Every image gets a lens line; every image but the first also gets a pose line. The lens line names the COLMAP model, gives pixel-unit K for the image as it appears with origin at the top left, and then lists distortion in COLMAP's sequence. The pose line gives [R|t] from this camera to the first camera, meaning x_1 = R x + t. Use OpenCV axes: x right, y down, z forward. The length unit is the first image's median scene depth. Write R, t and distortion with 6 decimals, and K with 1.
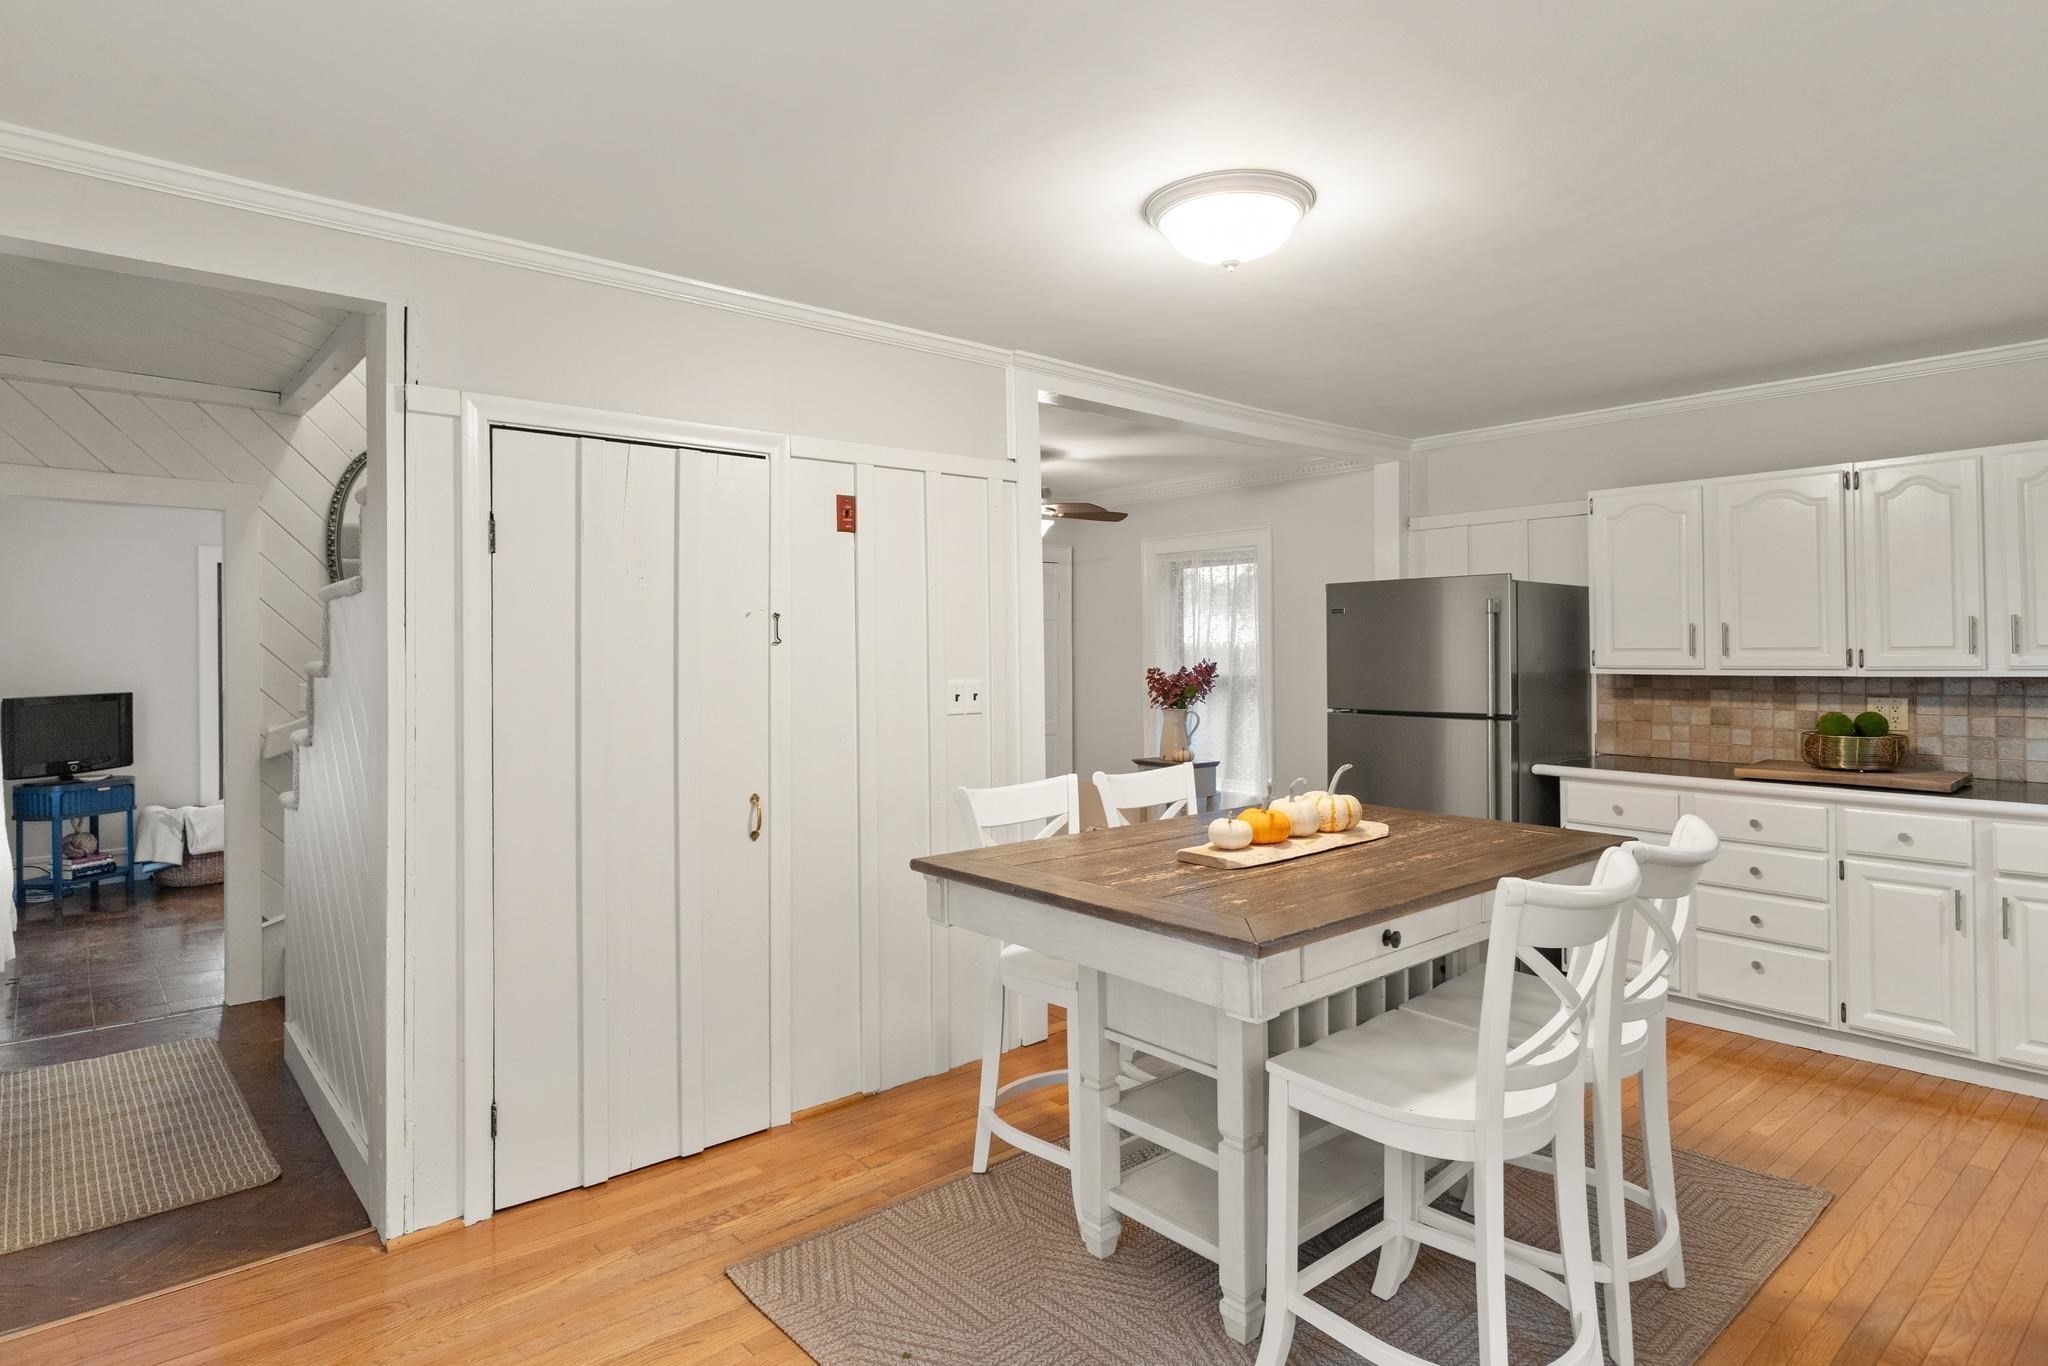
lens RADIAL K [[1110.0, 0, 1008.1], [0, 1110.0, 636.7], [0, 0, 1]] dist [-0.003822, 0.000653]
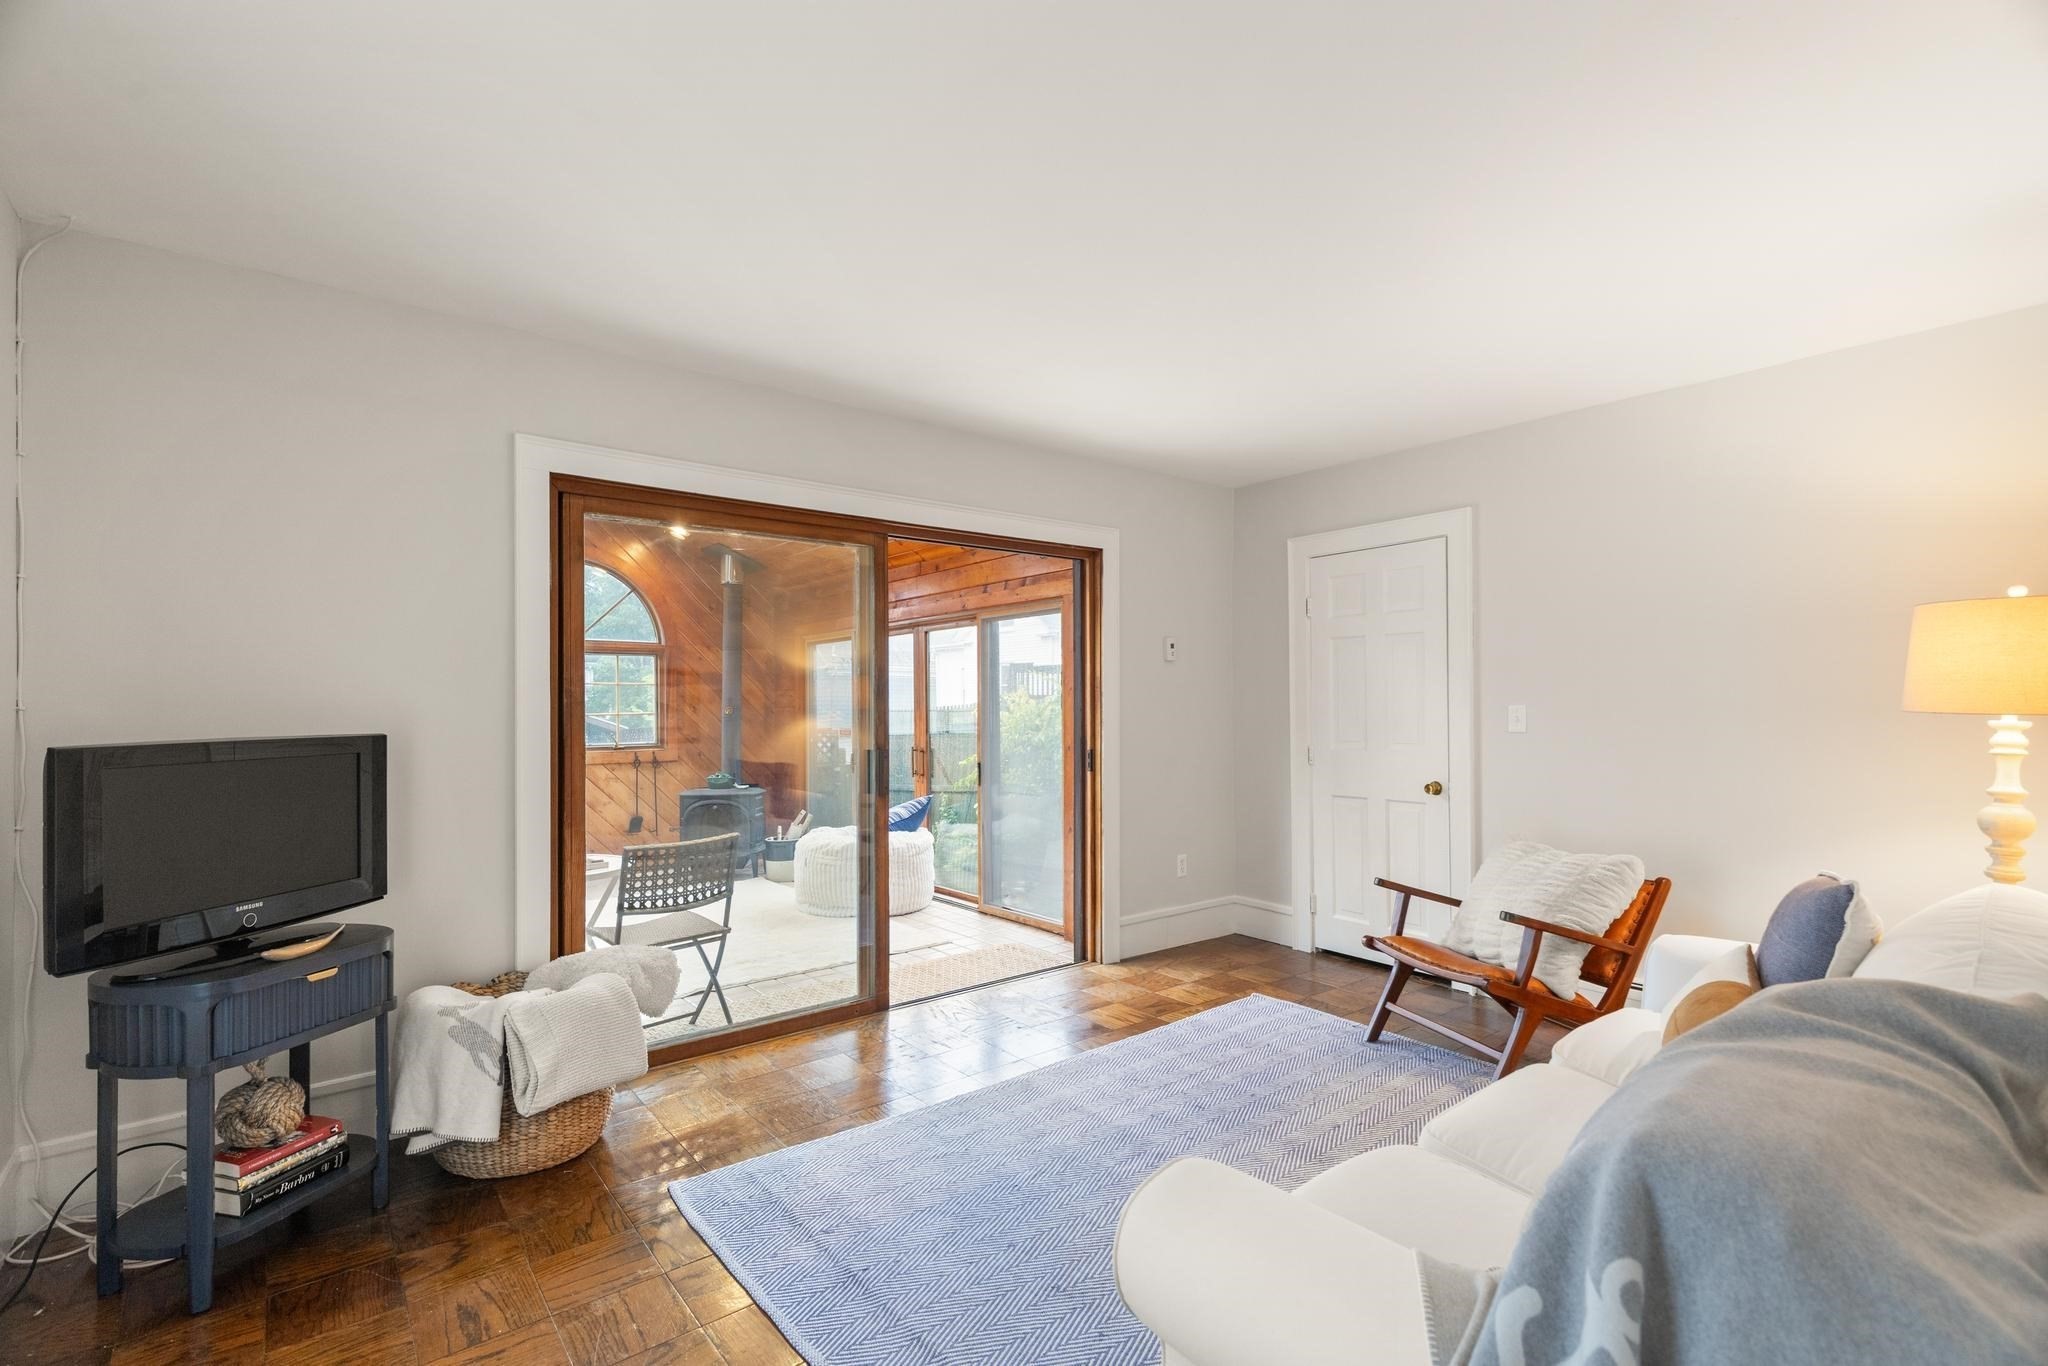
lens RADIAL K [[938.9, 0, 1035.5], [0, 938.9, 684.2], [0, 0, 1]] dist [-0.000925, 0.001162]
pose [[0.999270, 0.007762, -0.037395, -0.532645], [-0.007920, 0.999960, -0.004096, 0.030614], [0.037361, 0.004389, 0.999292, 0.652301]]
